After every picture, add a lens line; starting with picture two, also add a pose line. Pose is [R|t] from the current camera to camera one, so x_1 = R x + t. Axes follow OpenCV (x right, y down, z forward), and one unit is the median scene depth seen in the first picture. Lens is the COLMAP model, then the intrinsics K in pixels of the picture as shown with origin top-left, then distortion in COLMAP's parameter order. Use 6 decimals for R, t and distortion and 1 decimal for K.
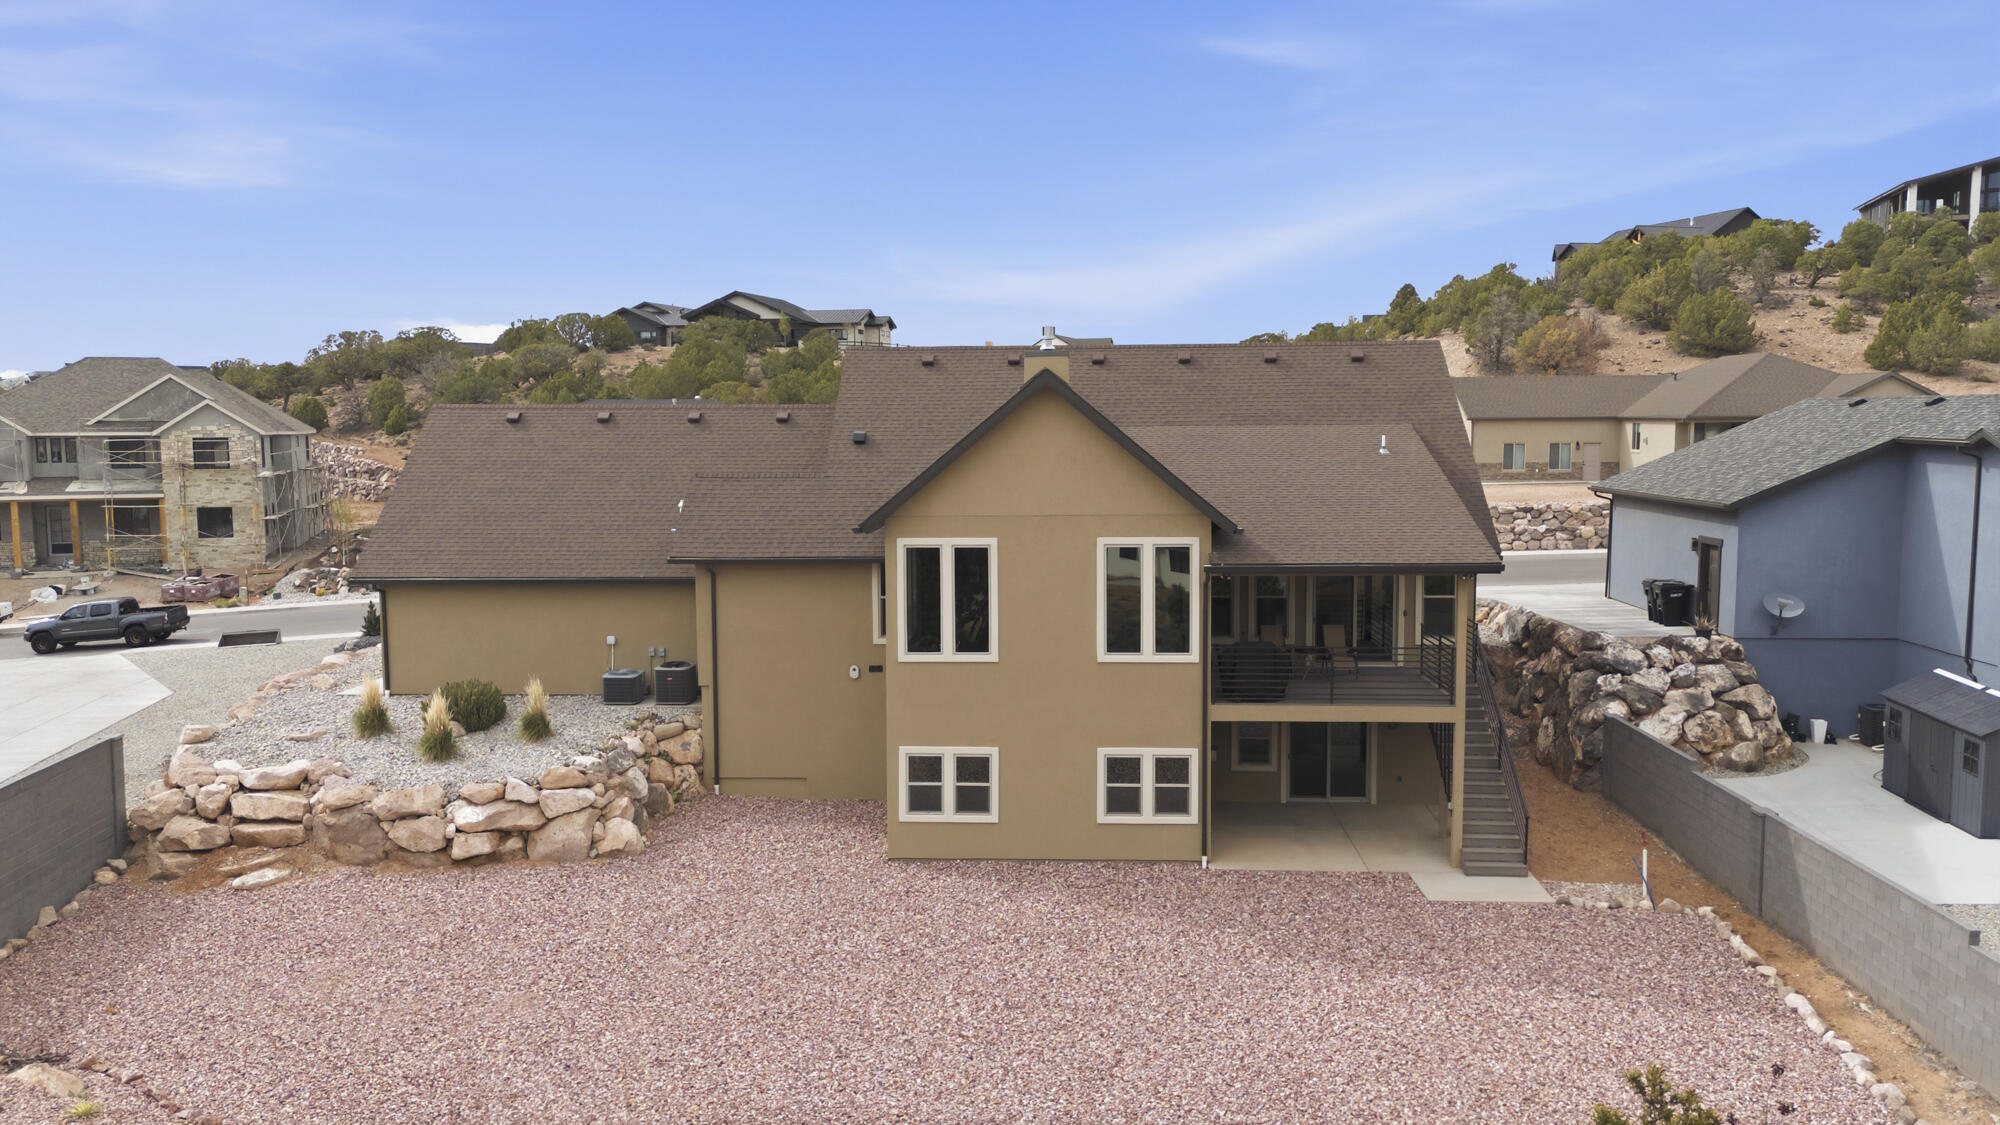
lens RADIAL K [[1452.8, 0, 1009.0], [0, 1452.8, 556.5], [0, 0, 1]] dist [0.100379, -0.104732]
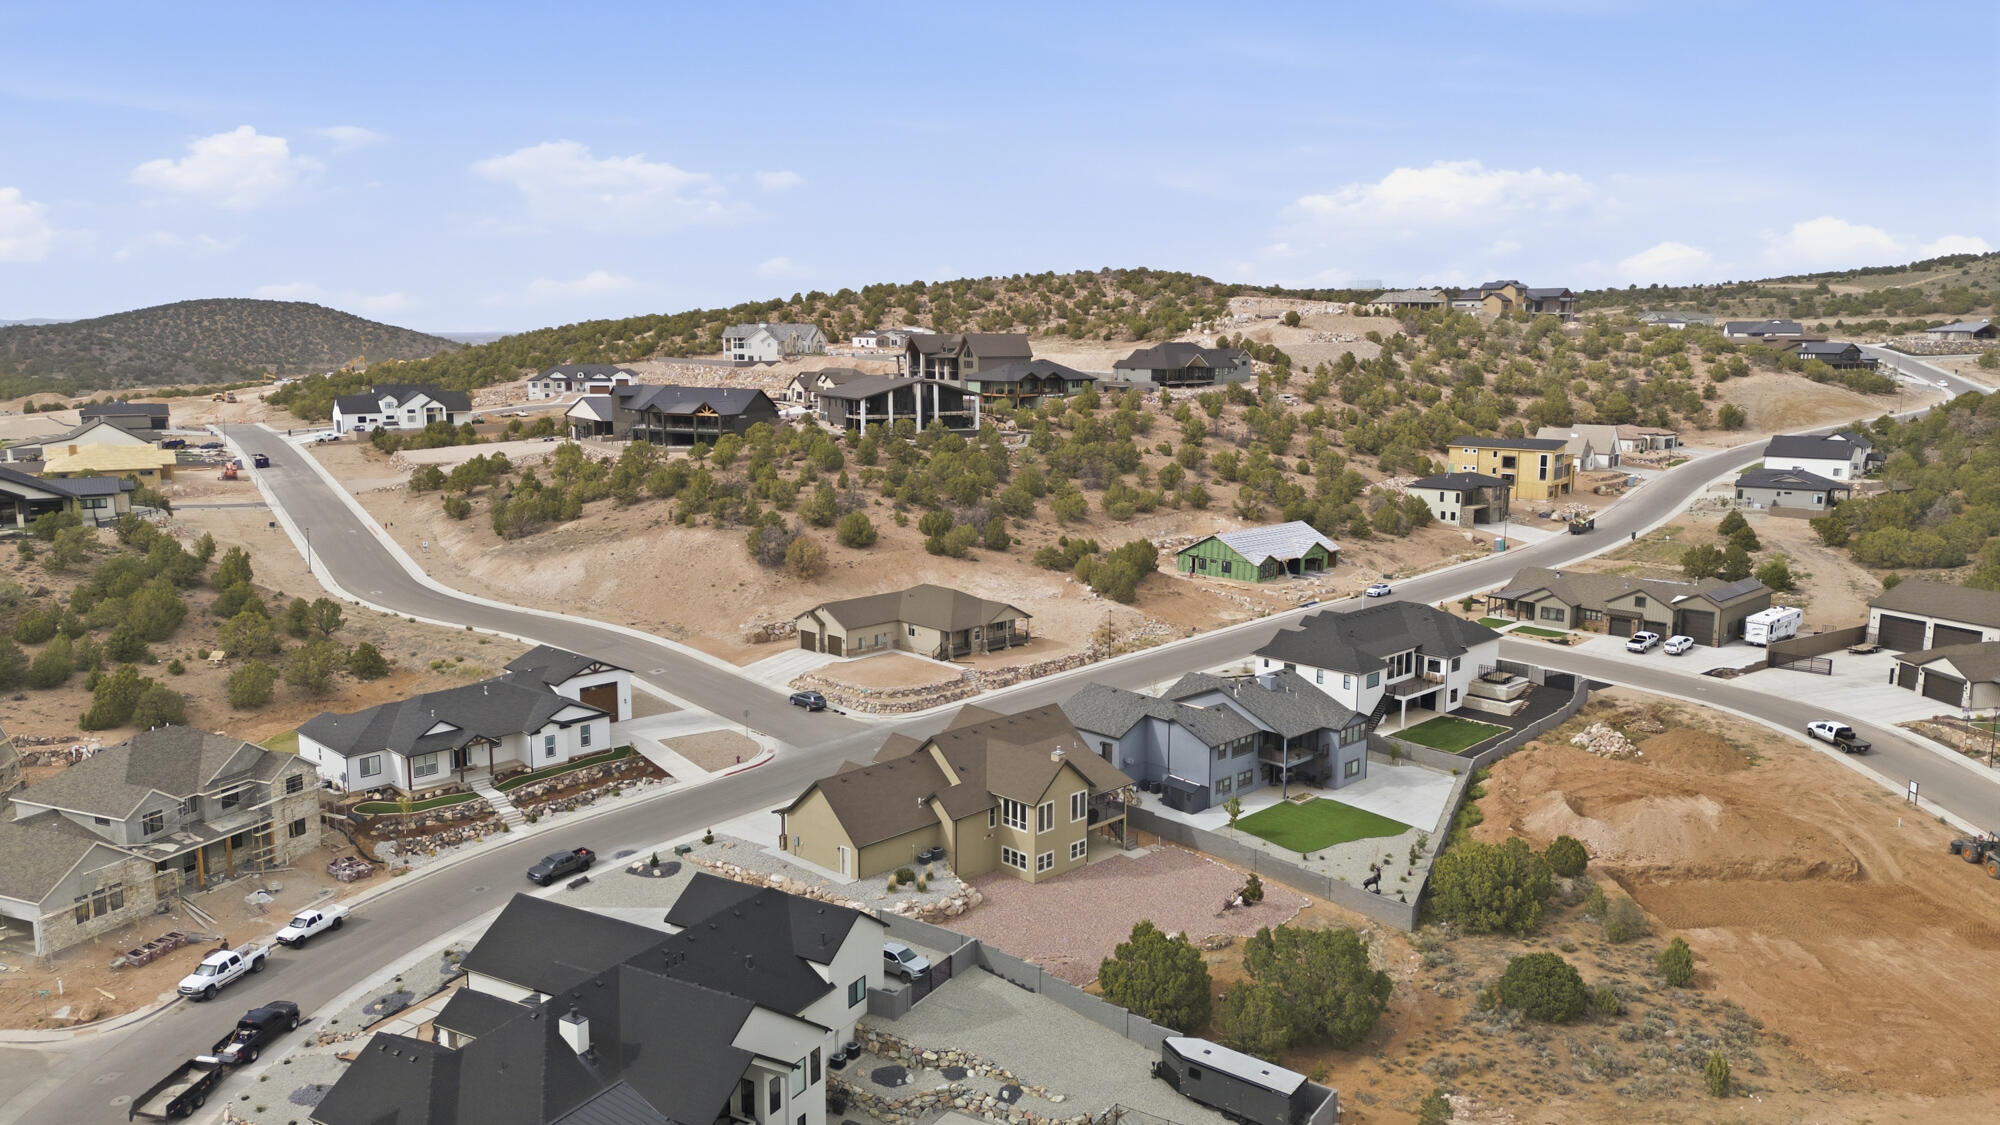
lens RADIAL K [[1434.9, 0, 1000.0], [0, 1434.9, 562.5], [0, 0, 1]] dist [0.146481, -0.235923]
pose [[0.681341, -0.109853, 0.723676, -2.934897], [0.065611, 0.993860, 0.089093, -1.034558], [-0.729020, -0.013221, 0.684365, -1.640133]]
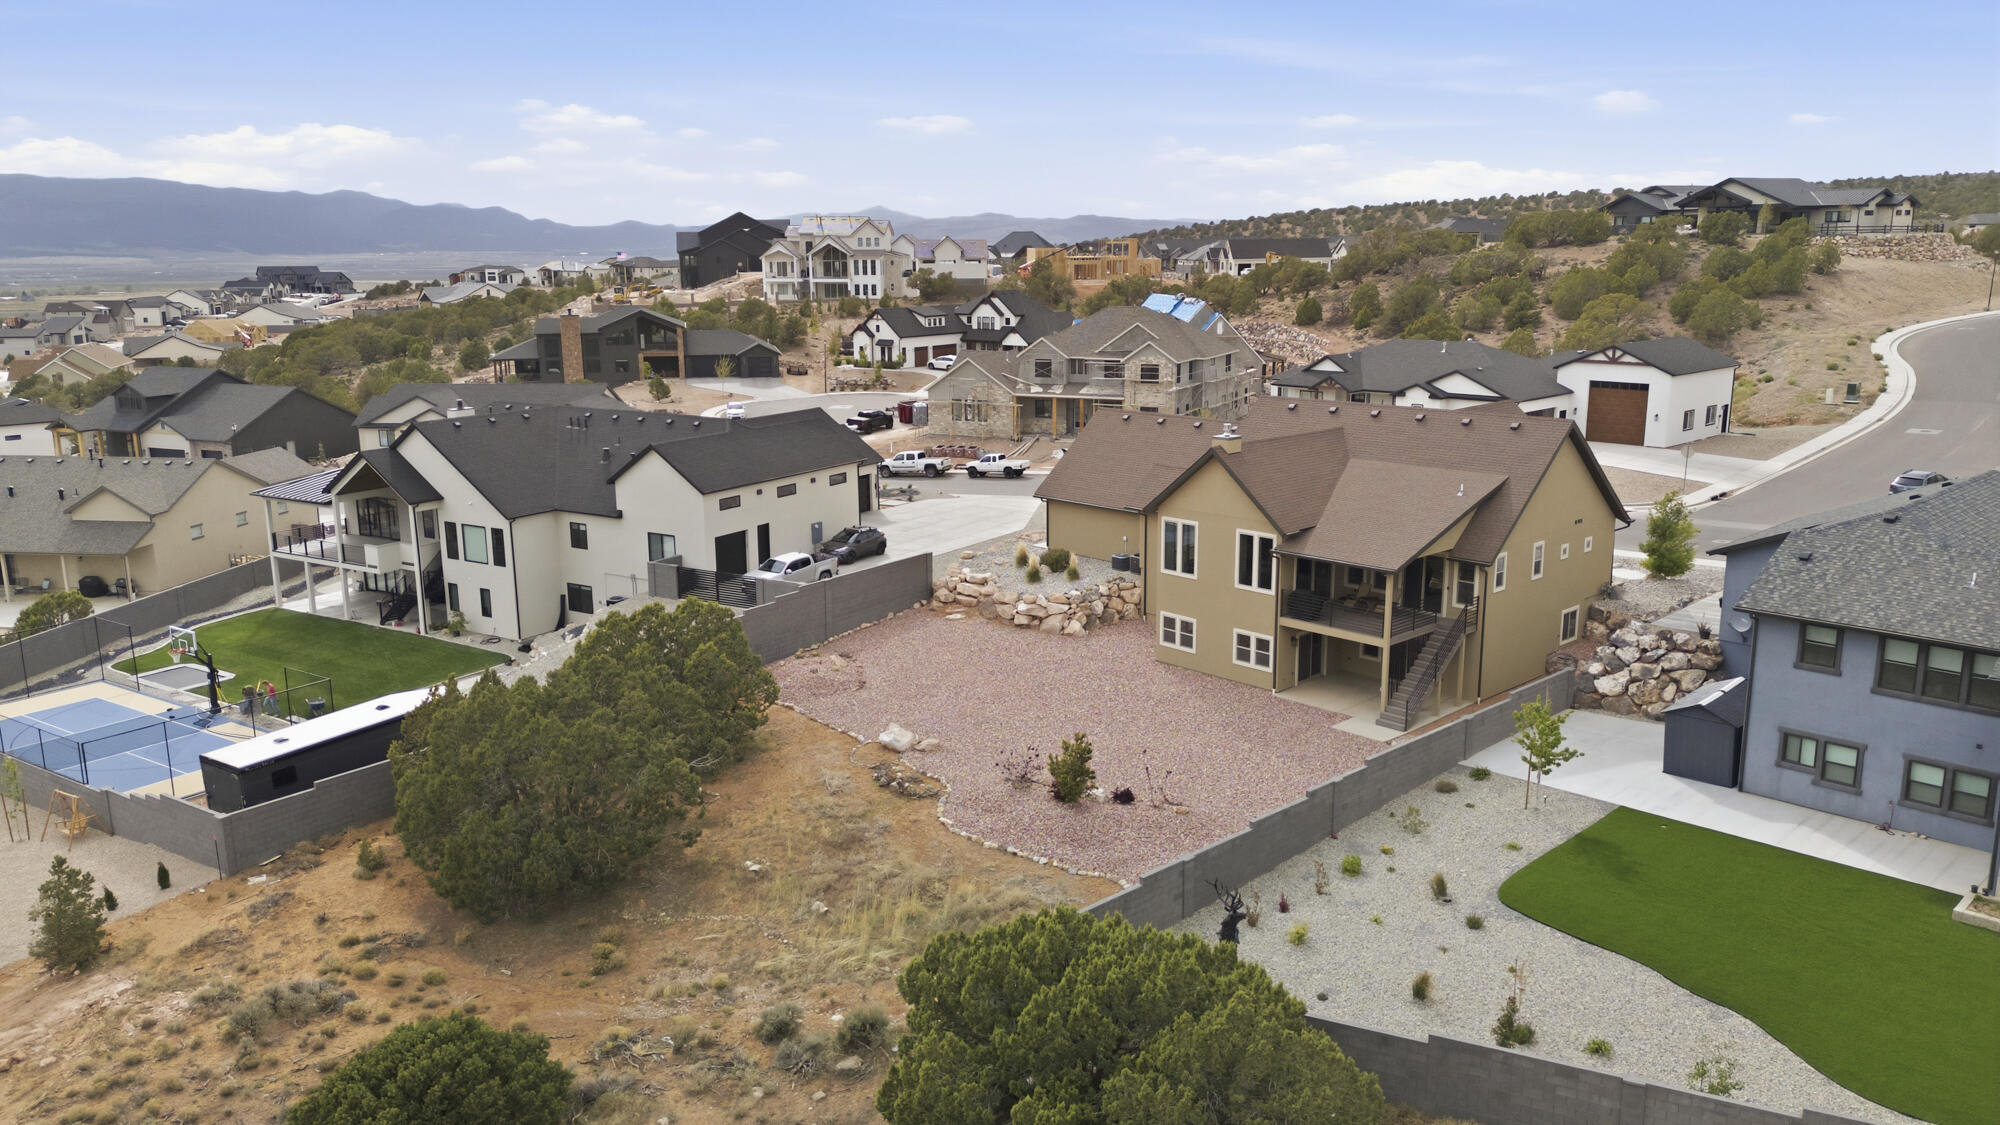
lens RADIAL K [[1452.8, 0, 1009.0], [0, 1452.8, 556.5], [0, 0, 1]] dist [0.100379, -0.104732]
pose [[0.717147, 0.147325, -0.681172, 1.222355], [-0.062517, 0.987060, 0.147664, -0.254188], [0.694112, -0.063312, 0.717077, -0.702630]]
